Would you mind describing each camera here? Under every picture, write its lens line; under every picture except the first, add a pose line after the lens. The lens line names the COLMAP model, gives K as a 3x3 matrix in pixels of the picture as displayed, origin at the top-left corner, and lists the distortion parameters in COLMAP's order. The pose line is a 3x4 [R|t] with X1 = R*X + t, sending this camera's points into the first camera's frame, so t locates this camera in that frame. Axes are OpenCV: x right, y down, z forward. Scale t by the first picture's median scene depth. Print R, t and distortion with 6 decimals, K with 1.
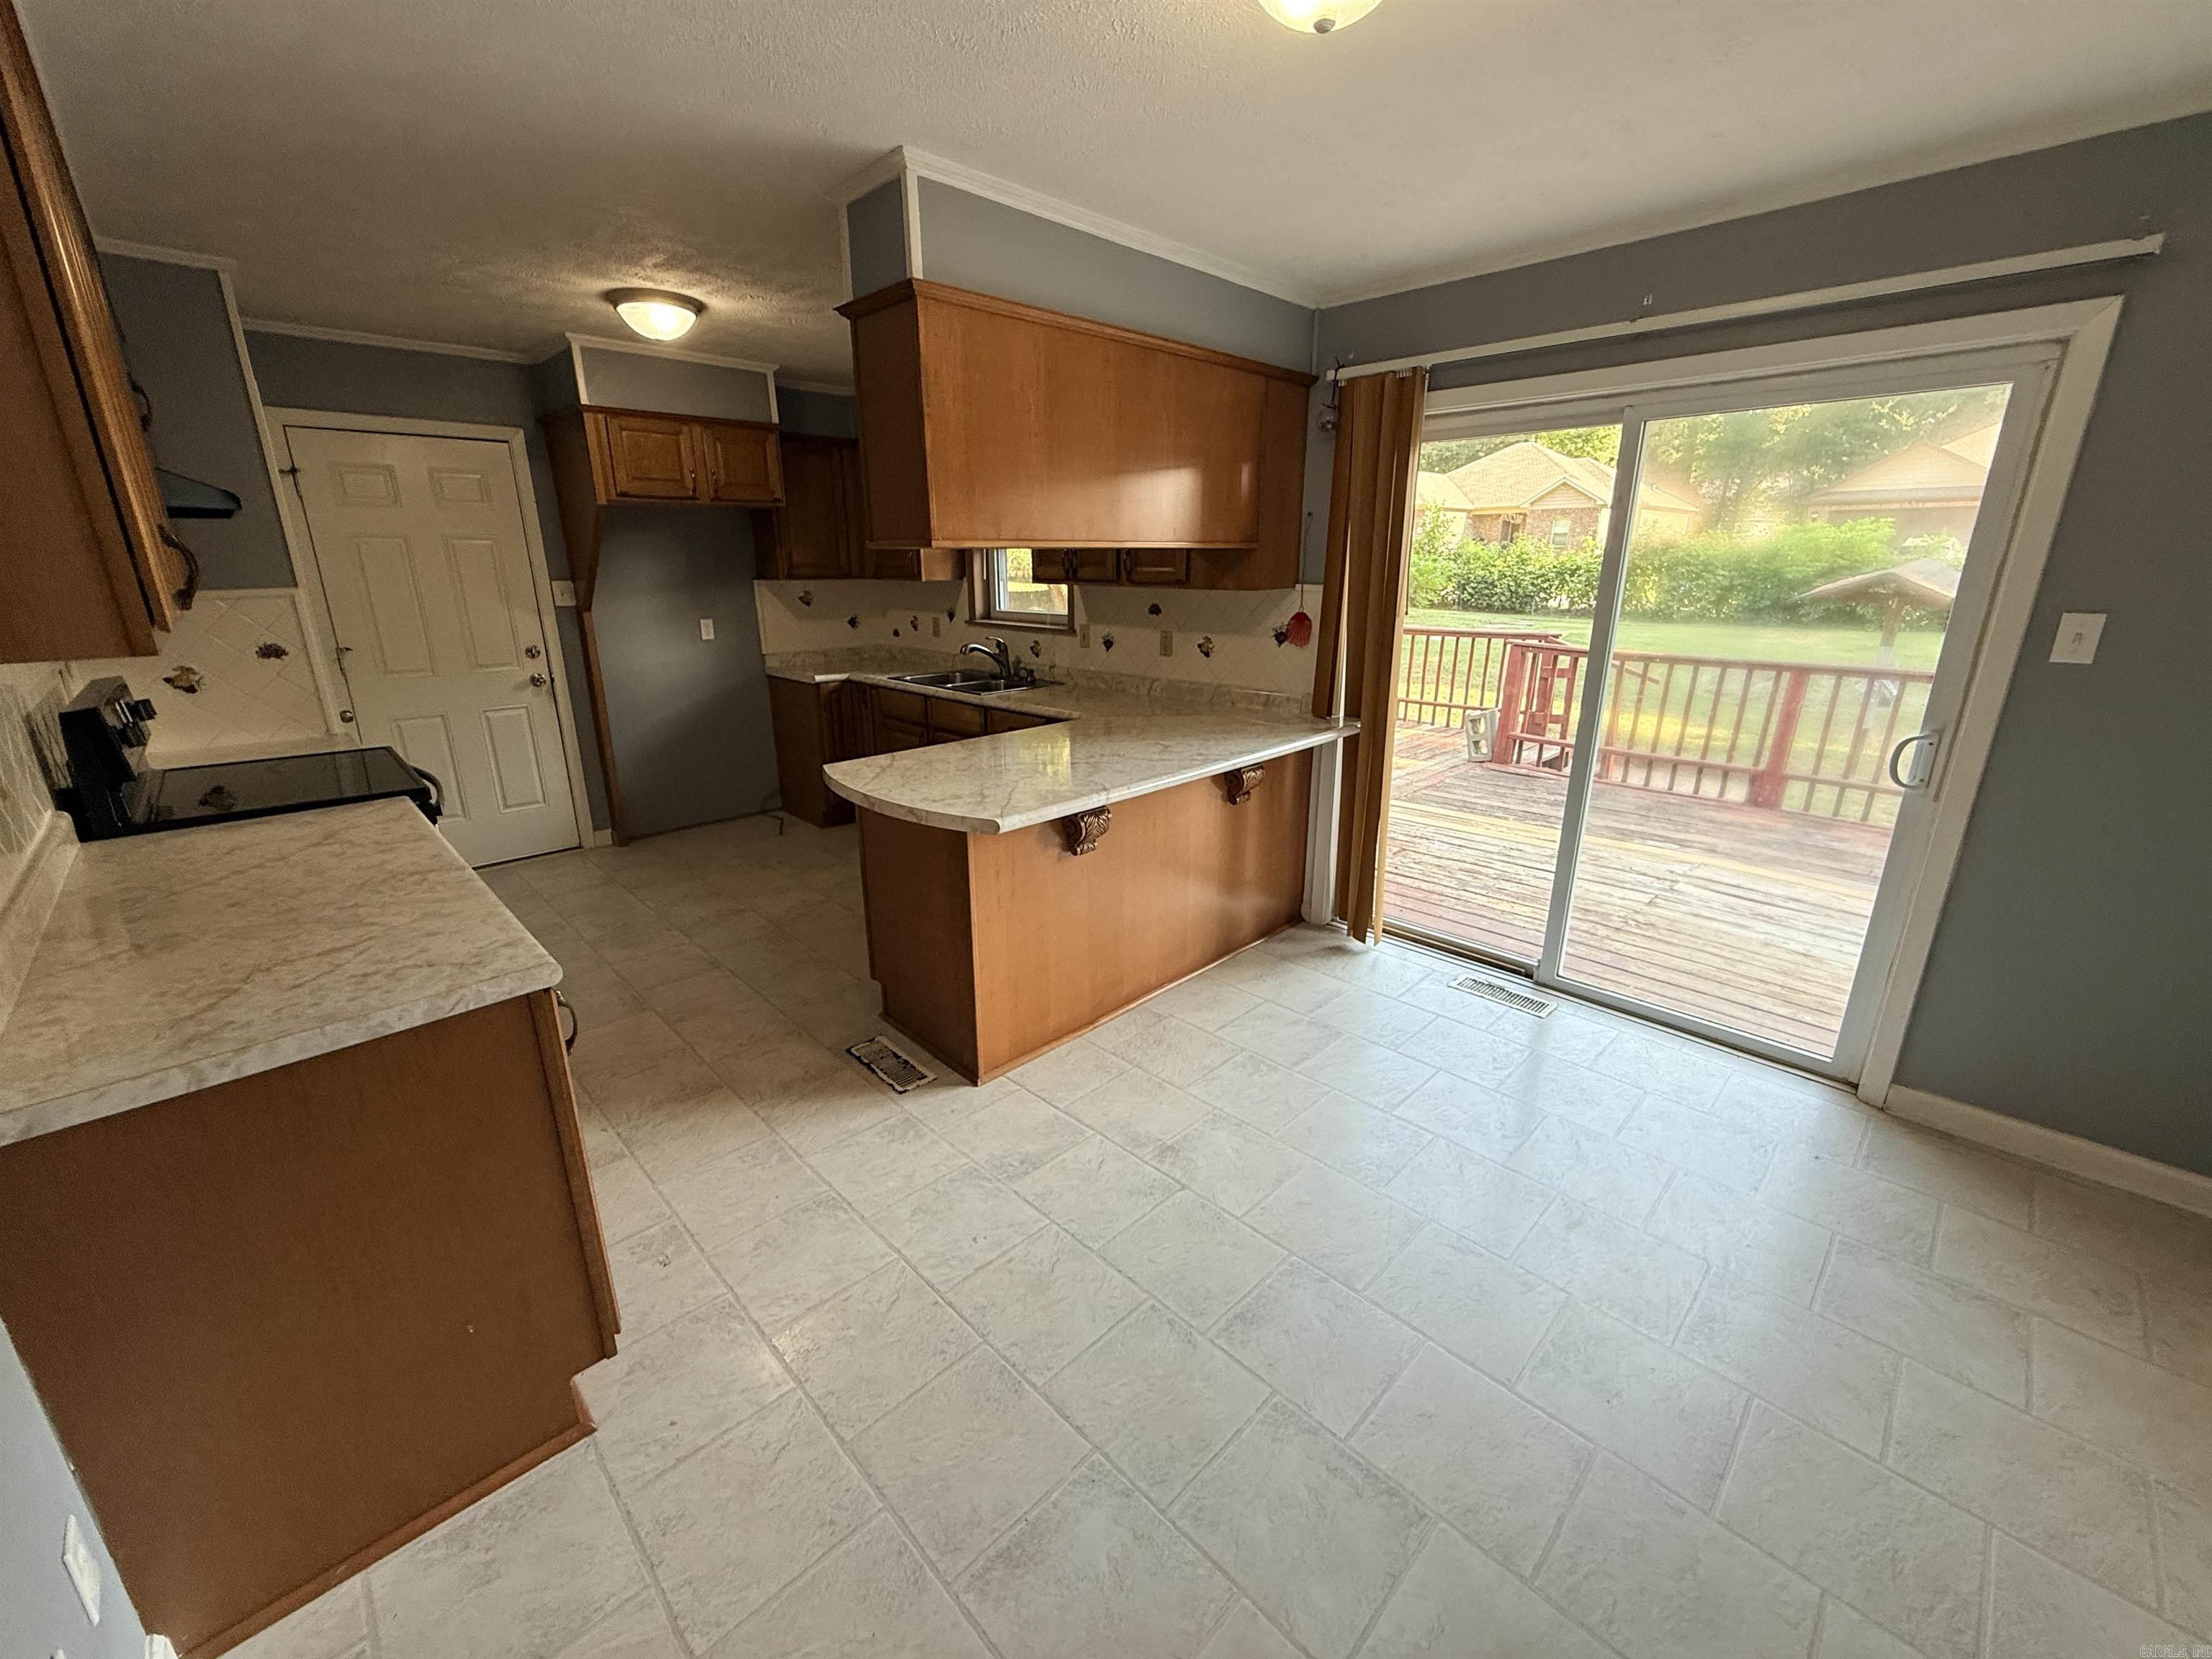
lens RADIAL K [[880.6, 0, 1095.5], [0, 880.6, 825.6], [0, 0, 1]] dist [-0.000034, -0.000219]
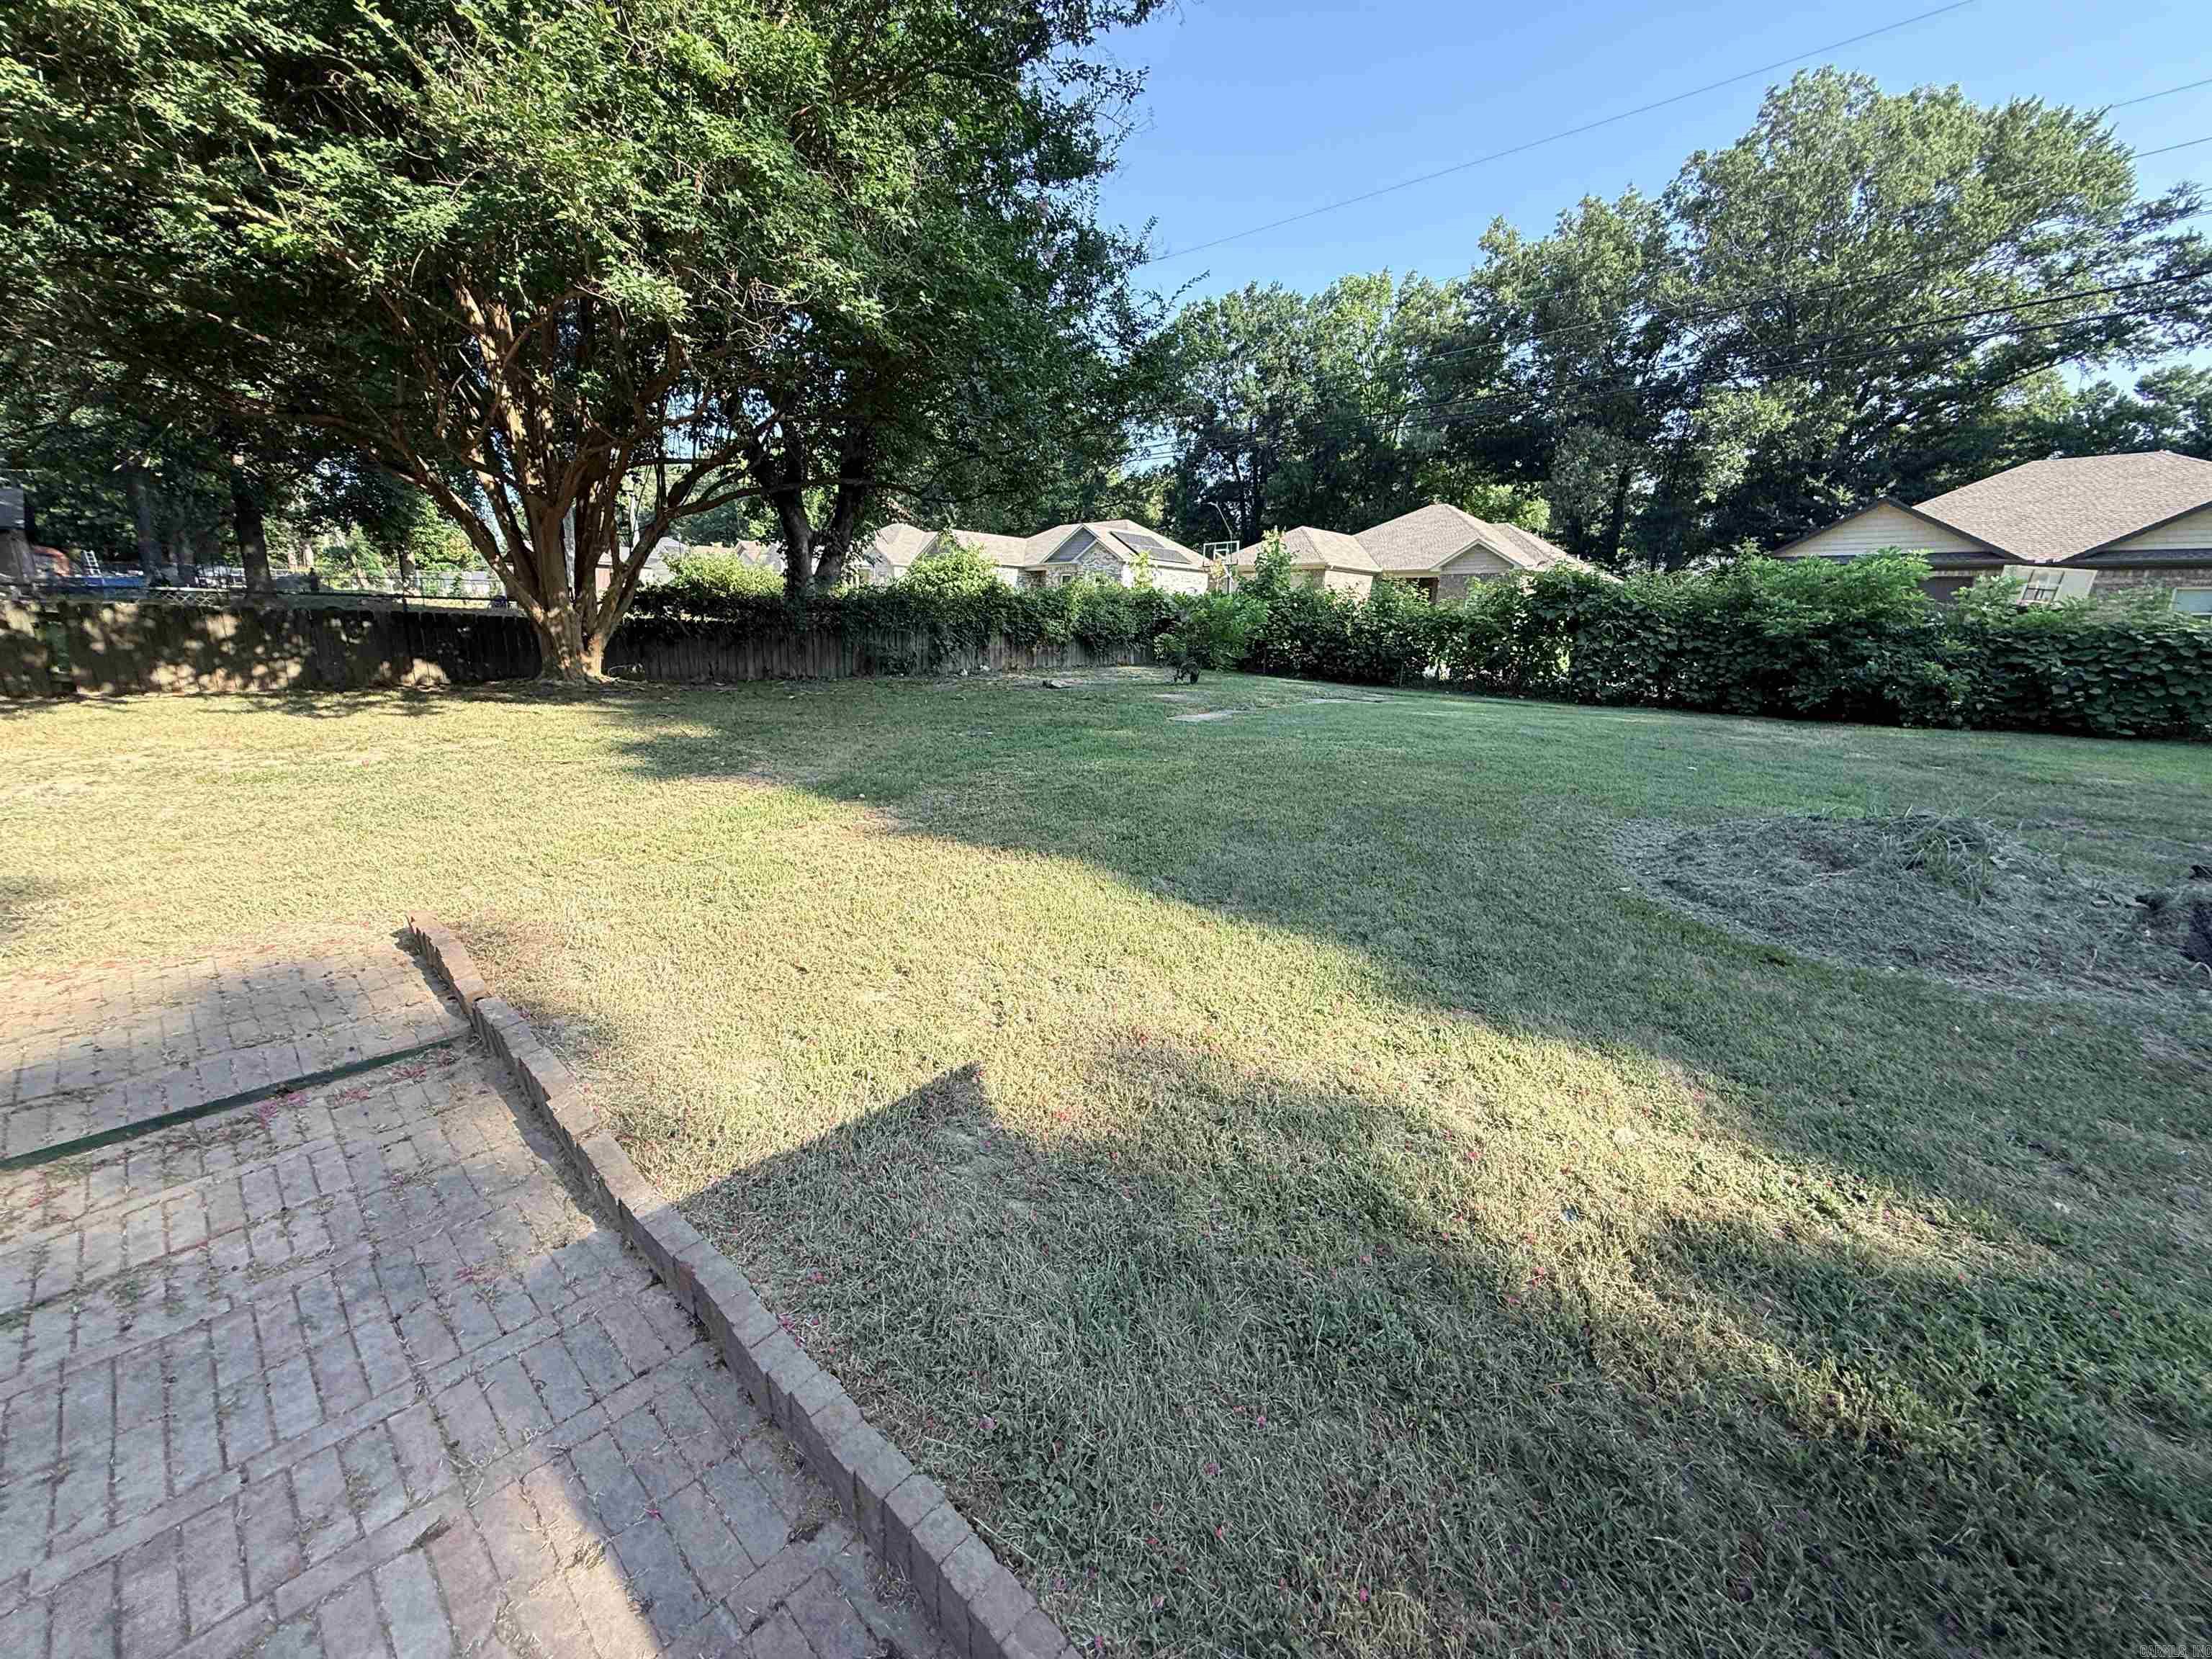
lens RADIAL K [[880.6, 0, 1093.8], [0, 880.6, 824.5], [0, 0, 1]] dist [-0.000034, -0.000219]
pose [[0.998515, 0.021530, 0.050041, 1.358083], [-0.017735, 0.997019, -0.075095, -0.459638], [-0.051508, 0.074096, 0.995920, 2.007969]]
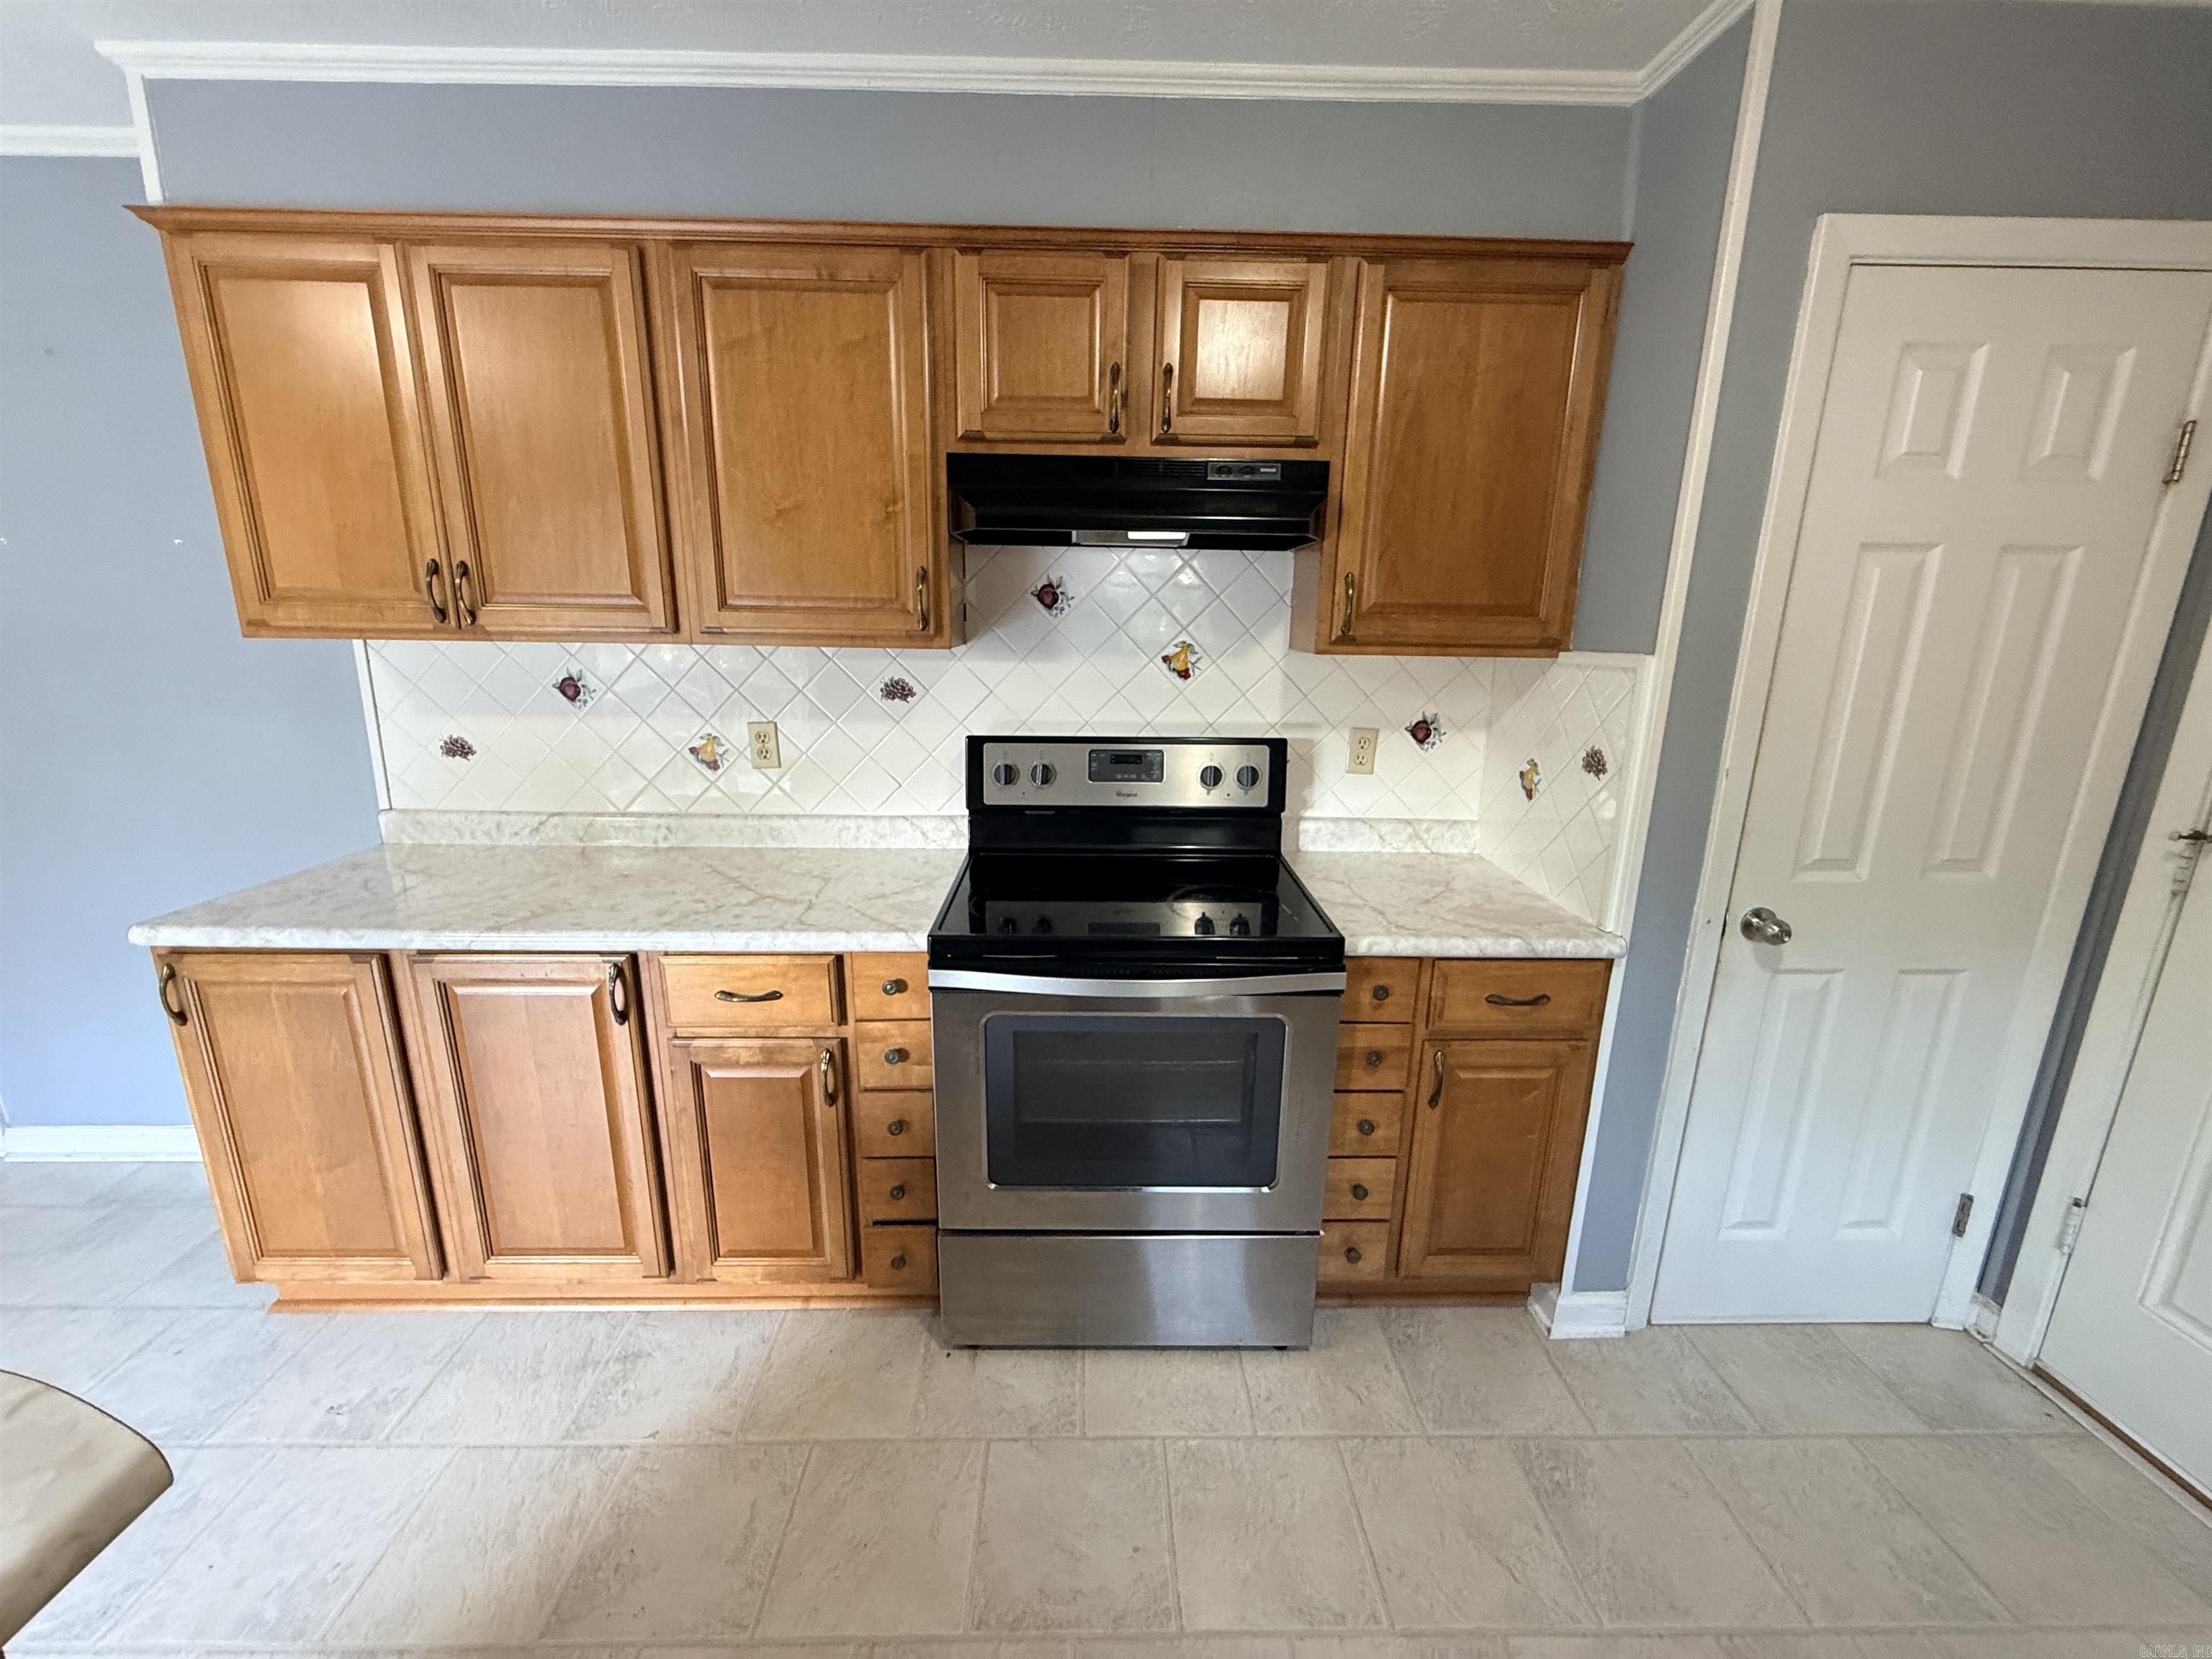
lens RADIAL K [[880.6, 0, 1090.5], [0, 880.6, 822.6], [0, 0, 1]] dist [-0.000034, -0.000219]
pose [[-0.687838, 0.161393, -0.707694, -0.240443], [-0.221899, 0.881539, 0.416713, -0.252720], [0.691115, 0.443668, -0.570543, 0.863299]]
